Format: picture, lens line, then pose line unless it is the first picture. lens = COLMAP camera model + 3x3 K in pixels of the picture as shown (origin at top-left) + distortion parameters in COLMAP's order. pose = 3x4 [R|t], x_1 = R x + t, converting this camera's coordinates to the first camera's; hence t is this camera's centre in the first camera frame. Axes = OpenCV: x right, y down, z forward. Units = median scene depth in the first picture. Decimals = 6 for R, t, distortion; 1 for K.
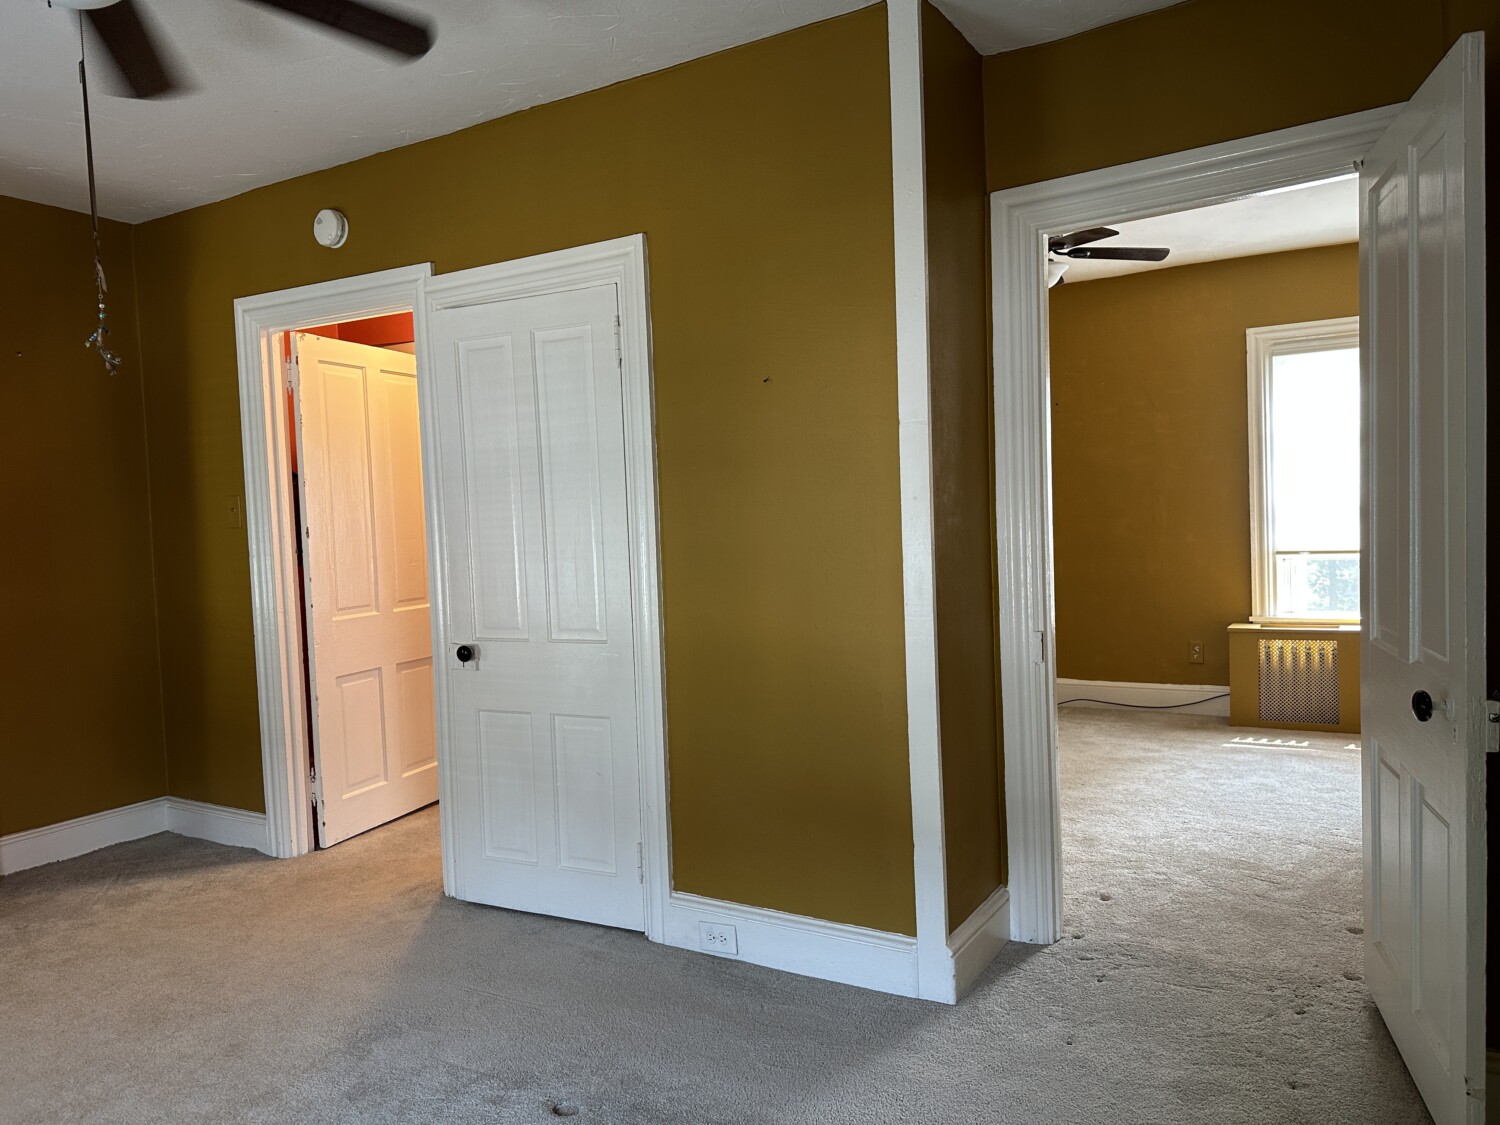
lens RADIAL K [[1057.1, 0, 751.3], [0, 1057.1, 563.6], [0, 0, 1]] dist [0.042608, -0.039479]
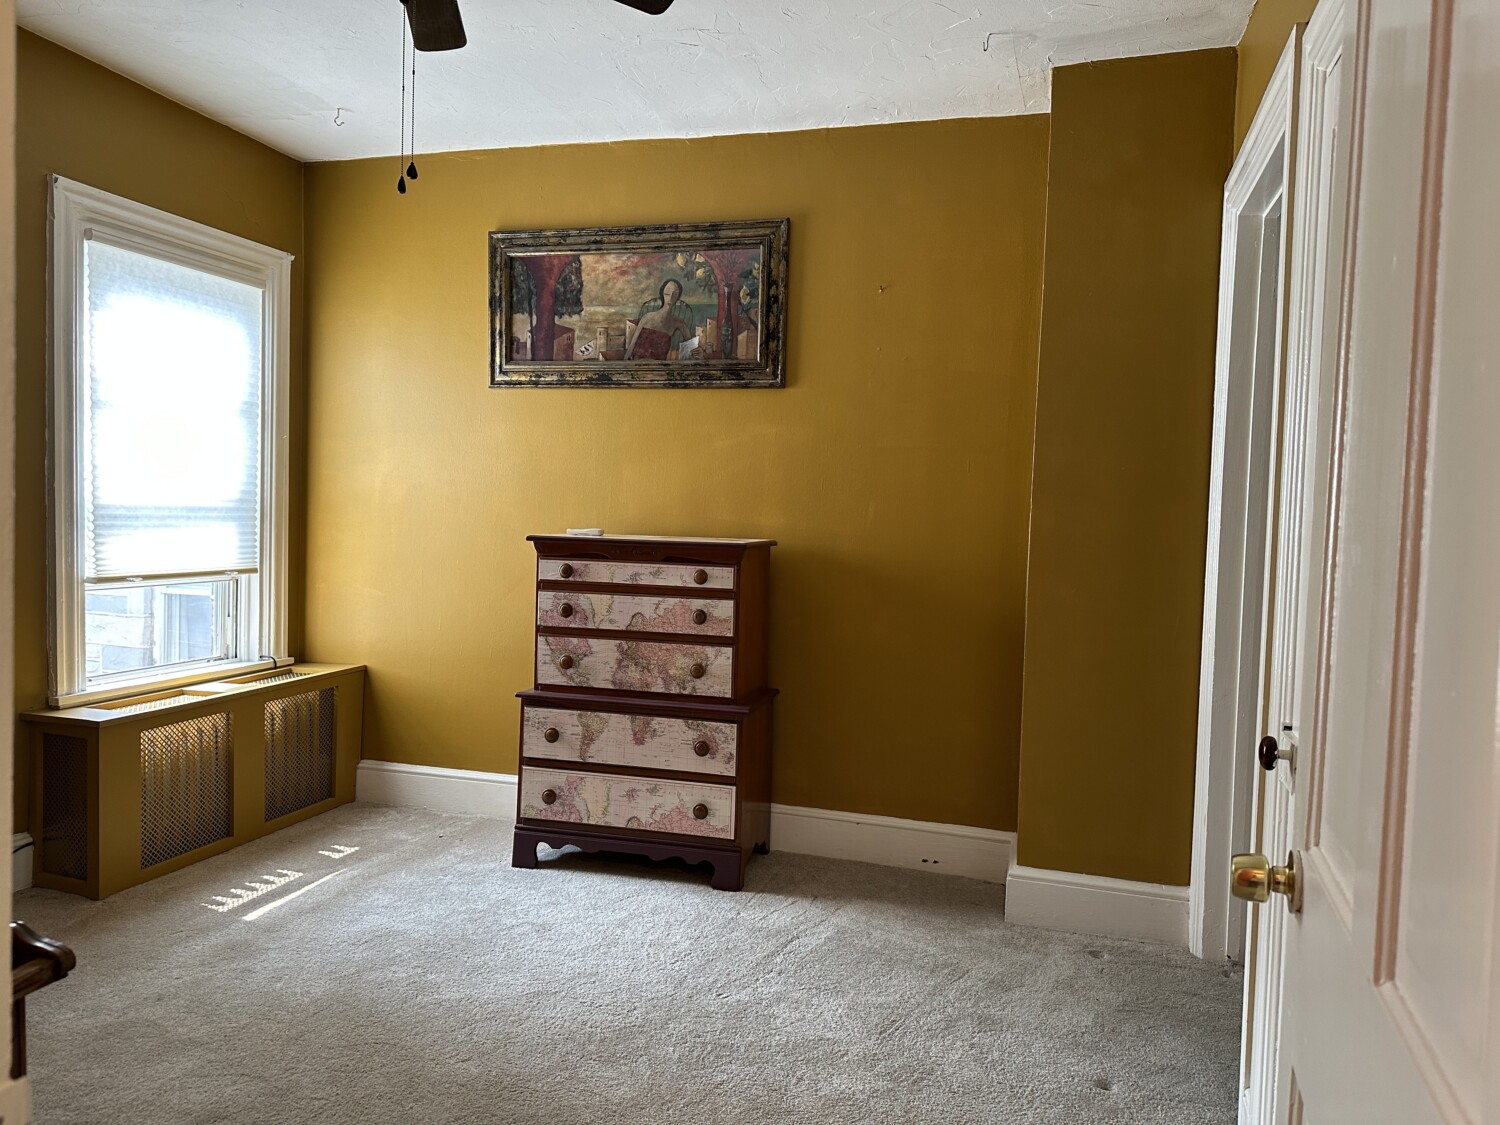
lens RADIAL K [[1057.1, 0, 755.1], [0, 1057.1, 556.3], [0, 0, 1]] dist [0.042608, -0.039479]
pose [[-0.259581, -0.014543, 0.965612, -0.164076], [0.031045, 0.999244, 0.023396, -0.026274], [-0.965222, 0.036050, -0.258933, 0.812964]]
